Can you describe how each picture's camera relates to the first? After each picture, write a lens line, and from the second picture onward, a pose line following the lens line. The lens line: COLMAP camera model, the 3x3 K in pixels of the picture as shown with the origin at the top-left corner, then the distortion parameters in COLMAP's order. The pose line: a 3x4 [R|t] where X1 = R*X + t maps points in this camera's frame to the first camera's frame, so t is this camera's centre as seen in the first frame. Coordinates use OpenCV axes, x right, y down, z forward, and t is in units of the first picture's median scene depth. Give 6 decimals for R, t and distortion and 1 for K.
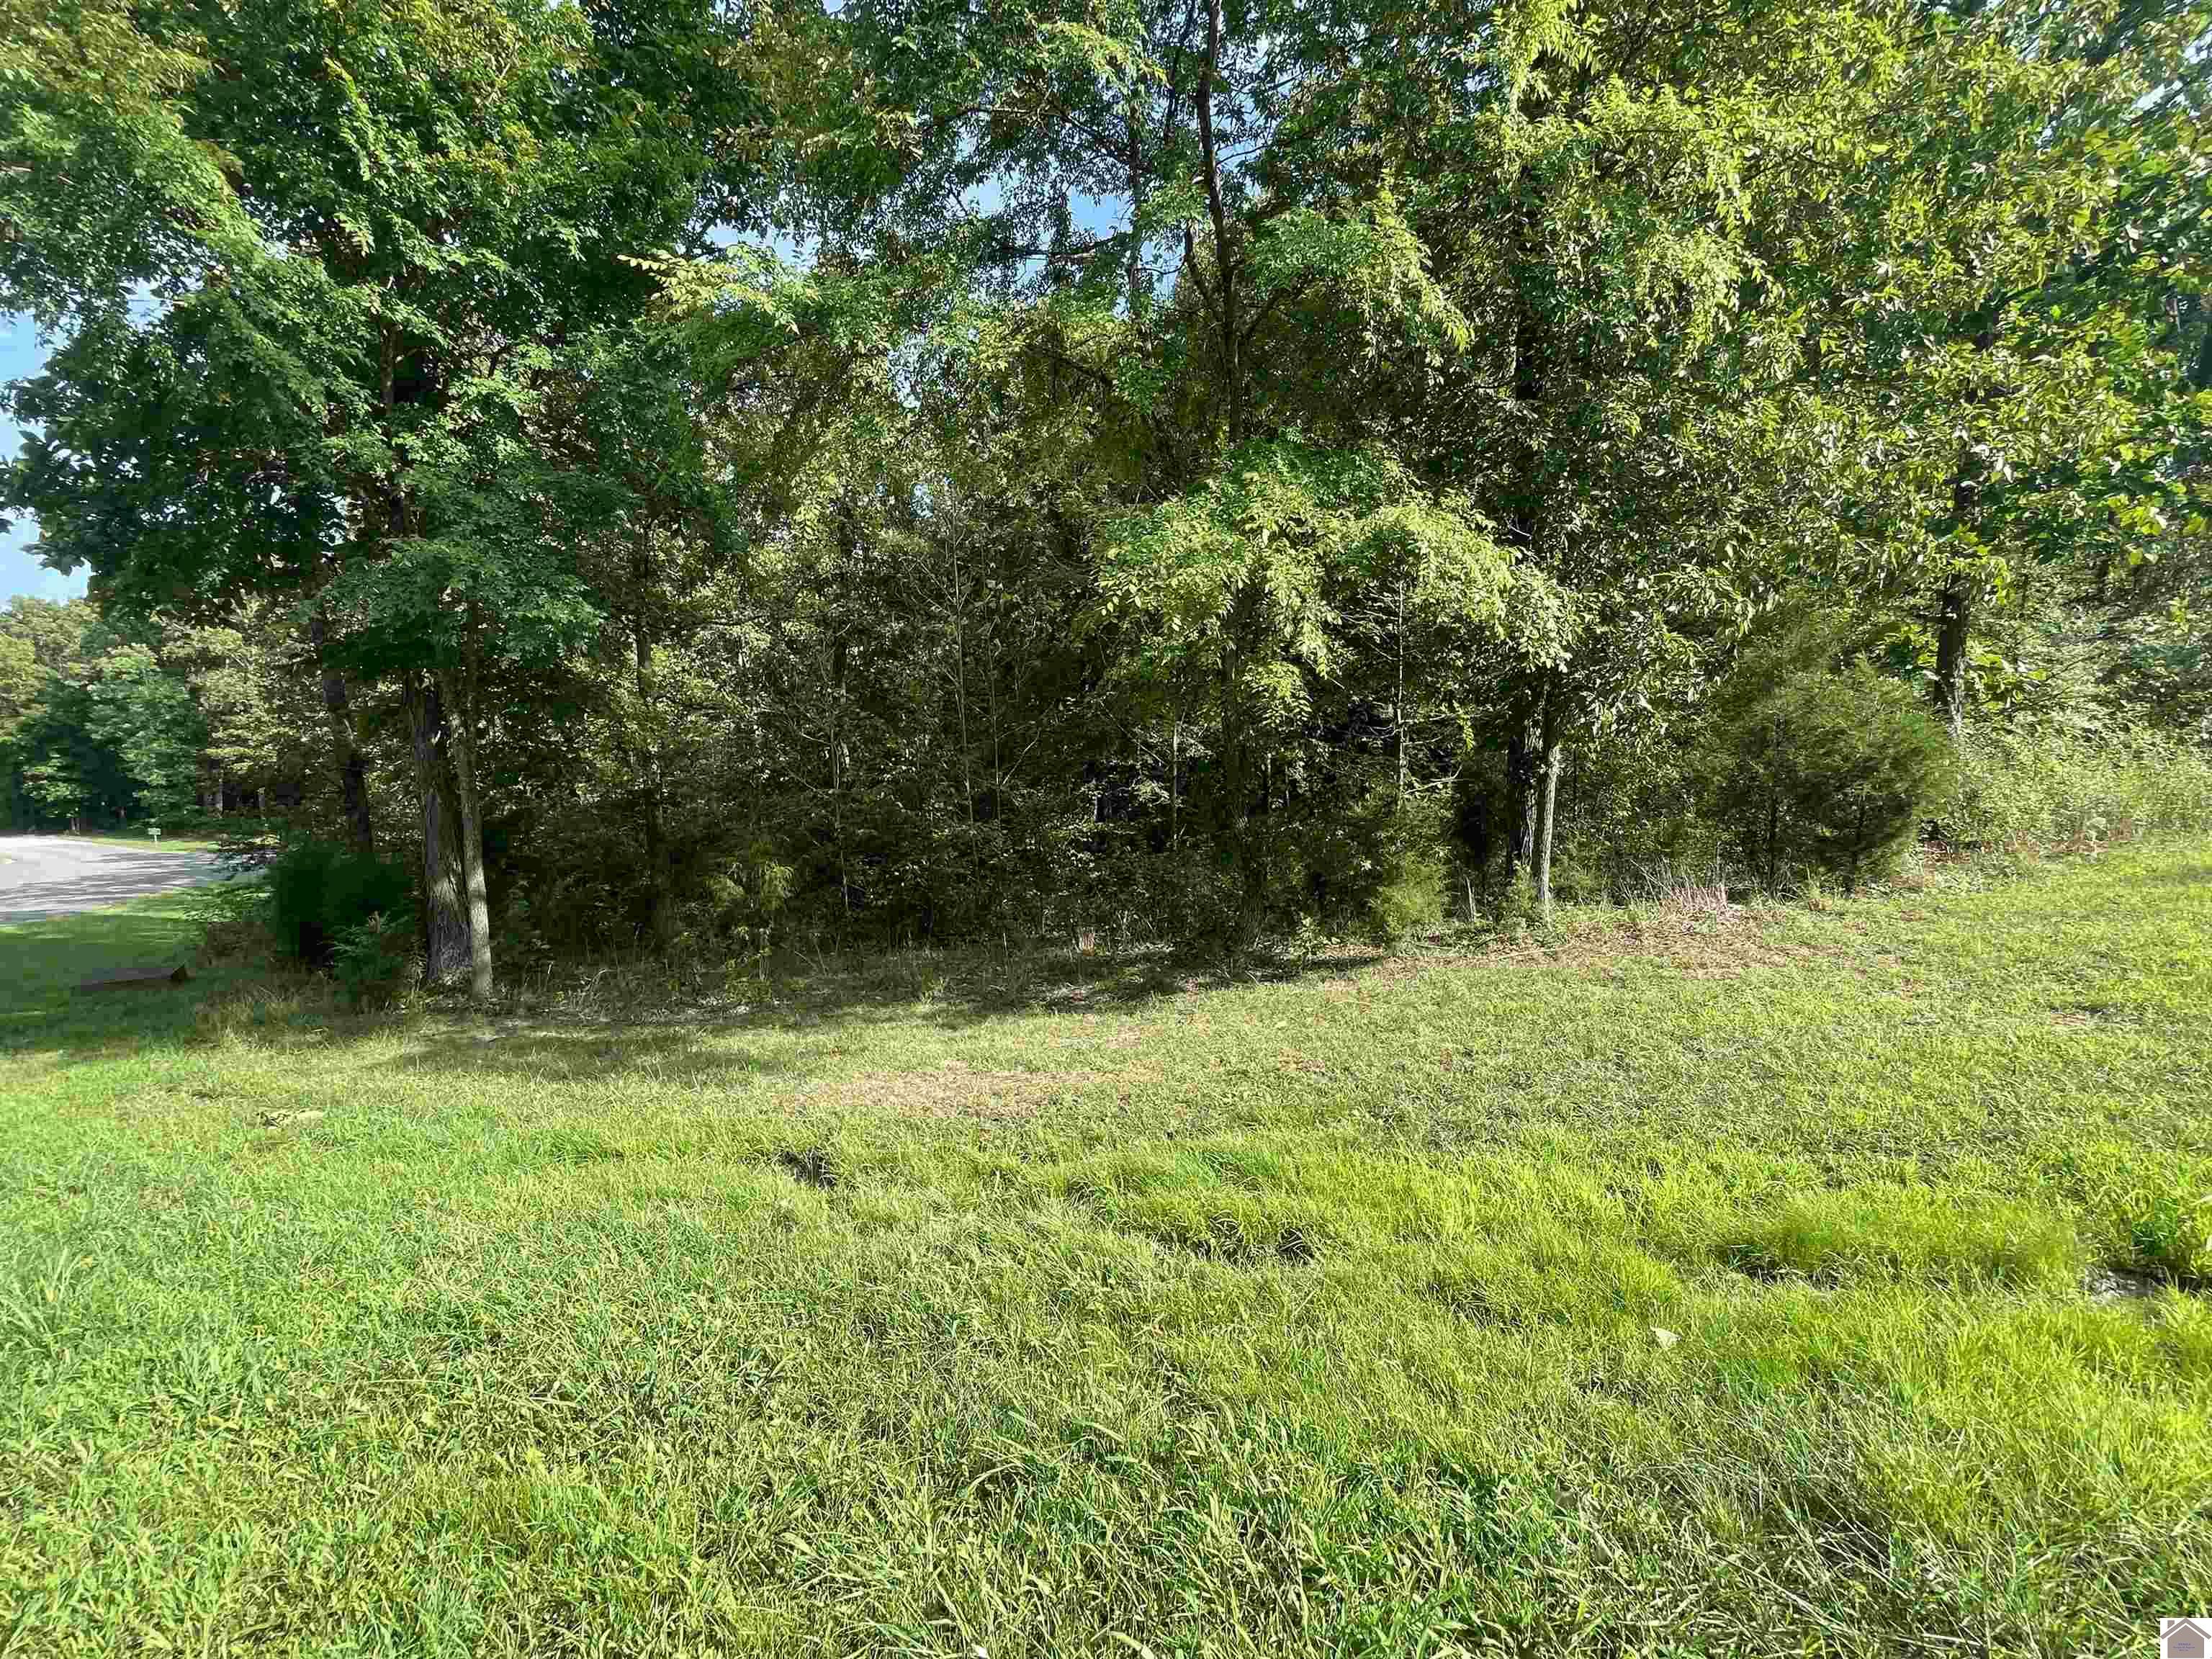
lens RADIAL K [[990.6, 0, 1090.1], [0, 990.6, 826.3], [0, 0, 1]] dist [0.013461, 0.001258]
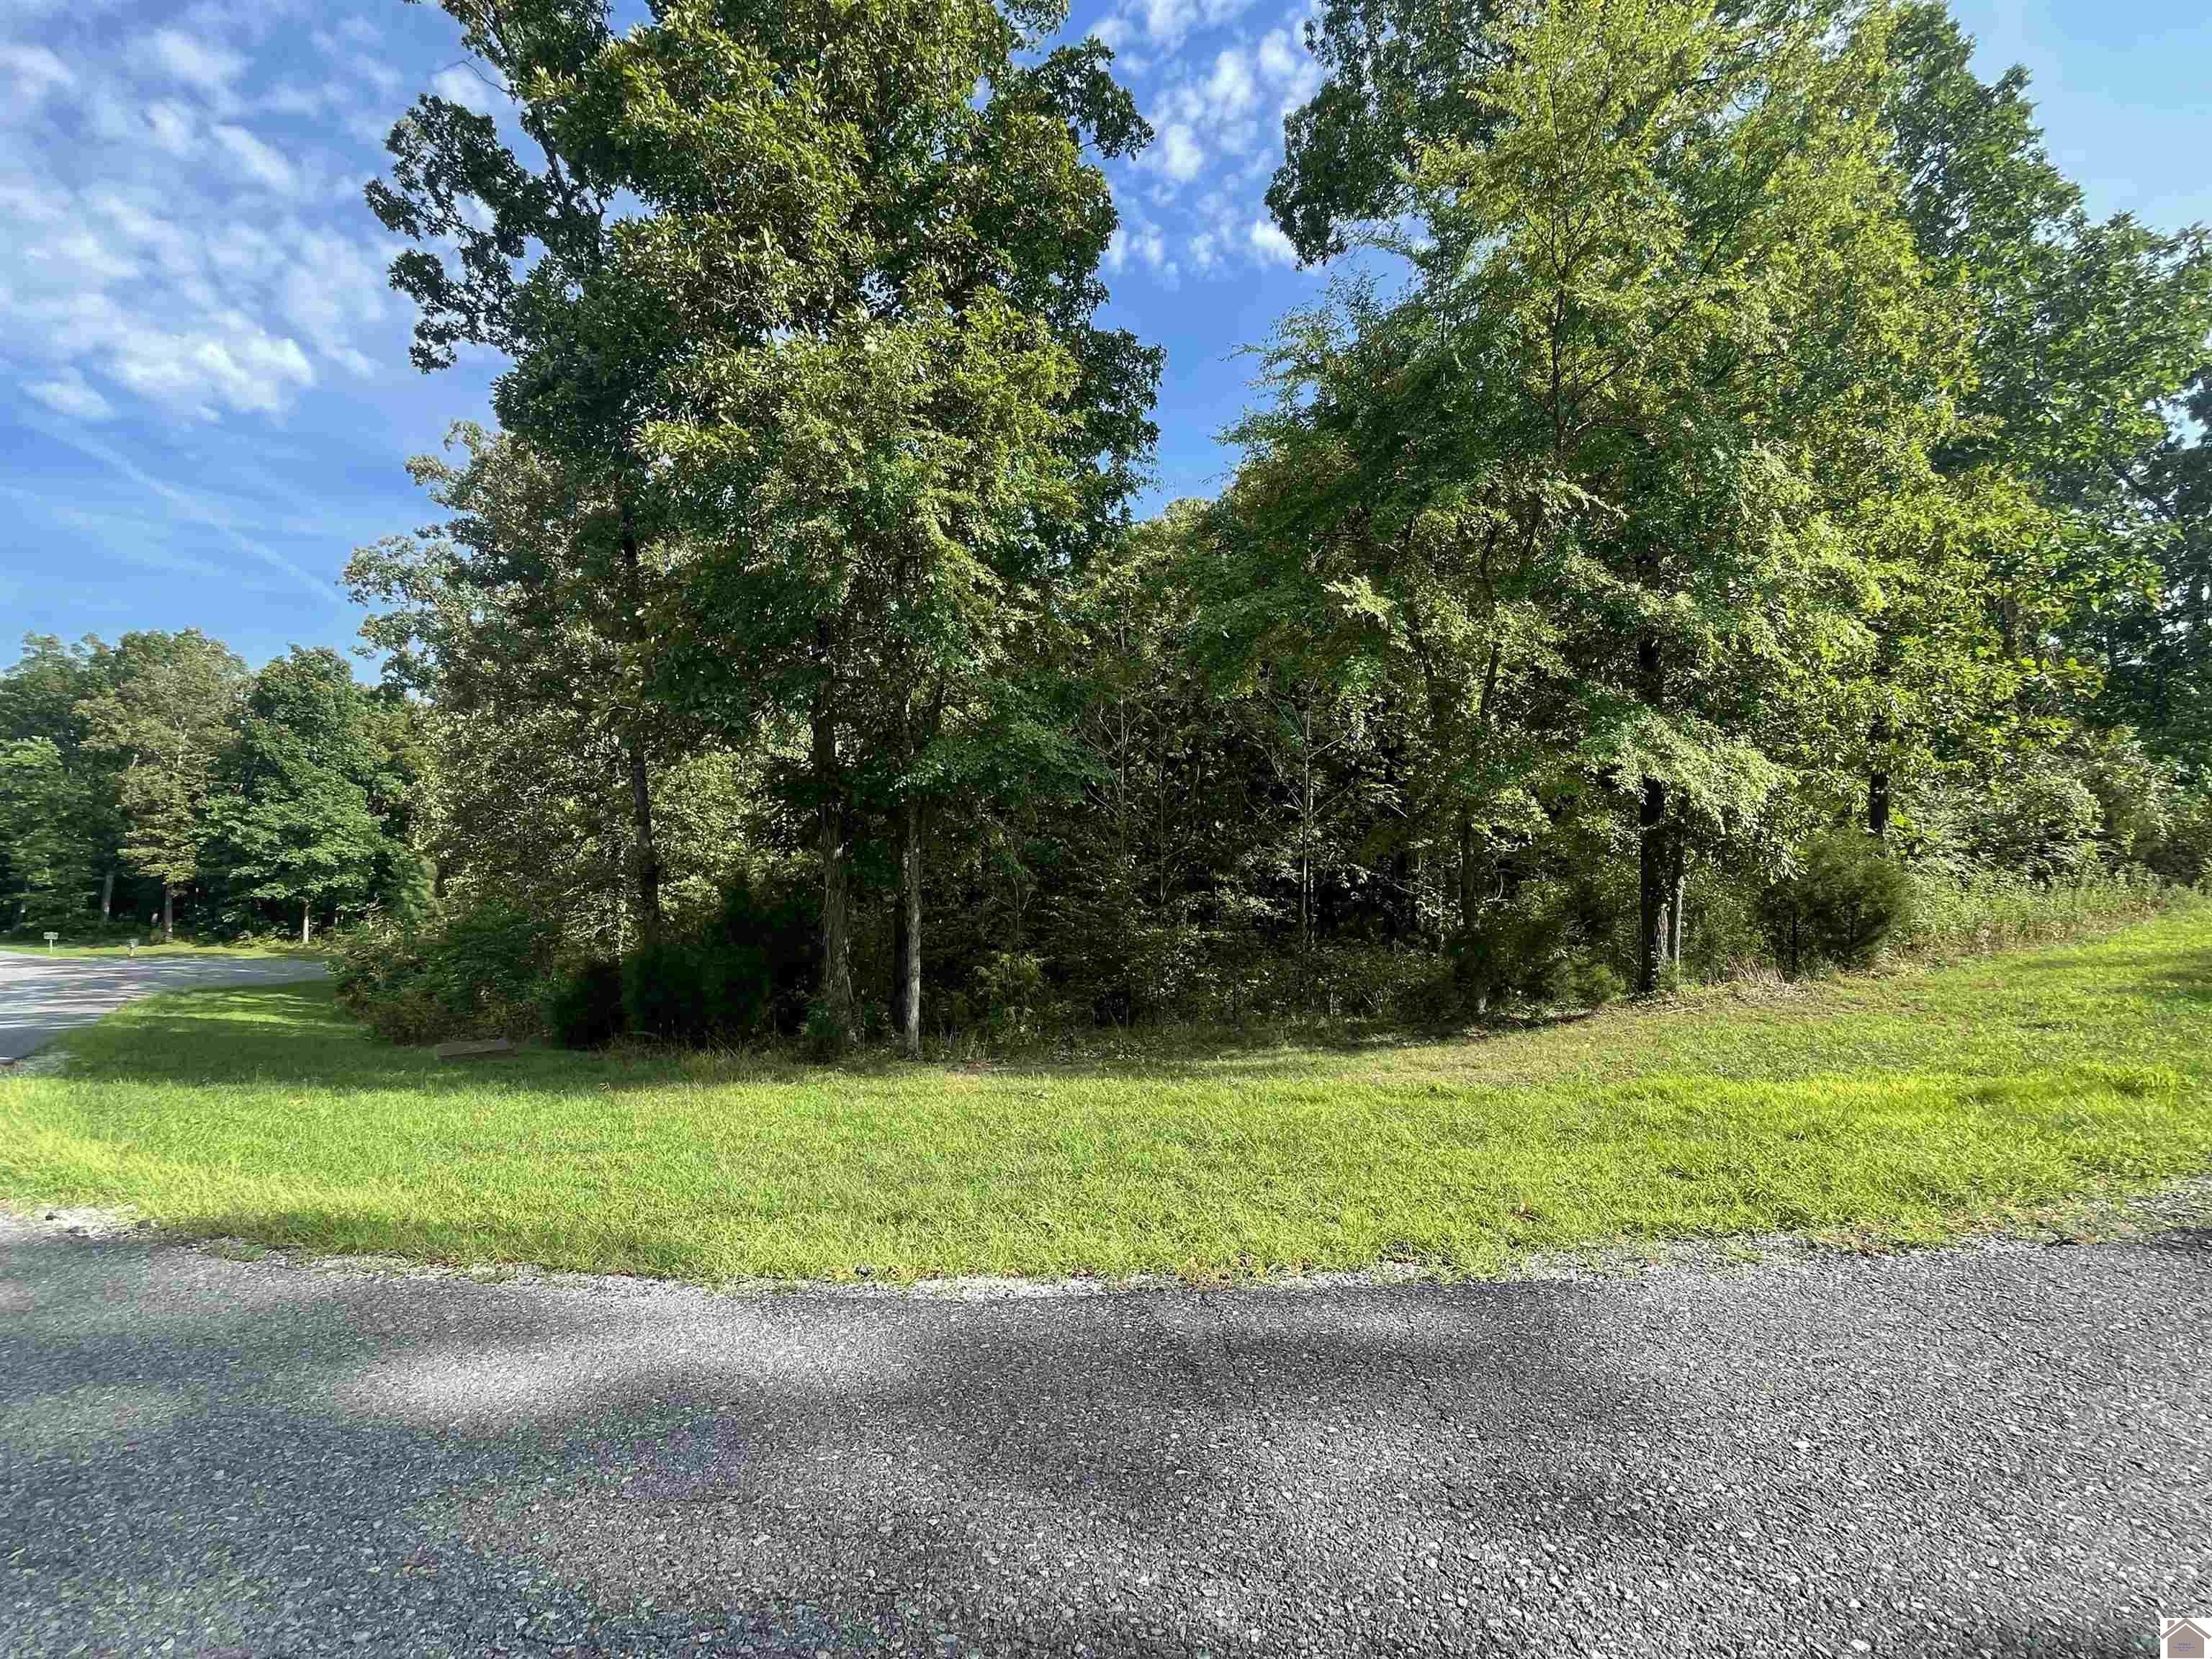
lens RADIAL K [[990.8, 0, 1098.6], [0, 990.8, 831.6], [0, 0, 1]] dist [0.013124, 0.001702]
pose [[0.992128, 0.025292, 0.122651, -0.097011], [-0.011152, 0.993346, -0.114631, 0.006251], [-0.124734, 0.112360, 0.985808, -0.063269]]
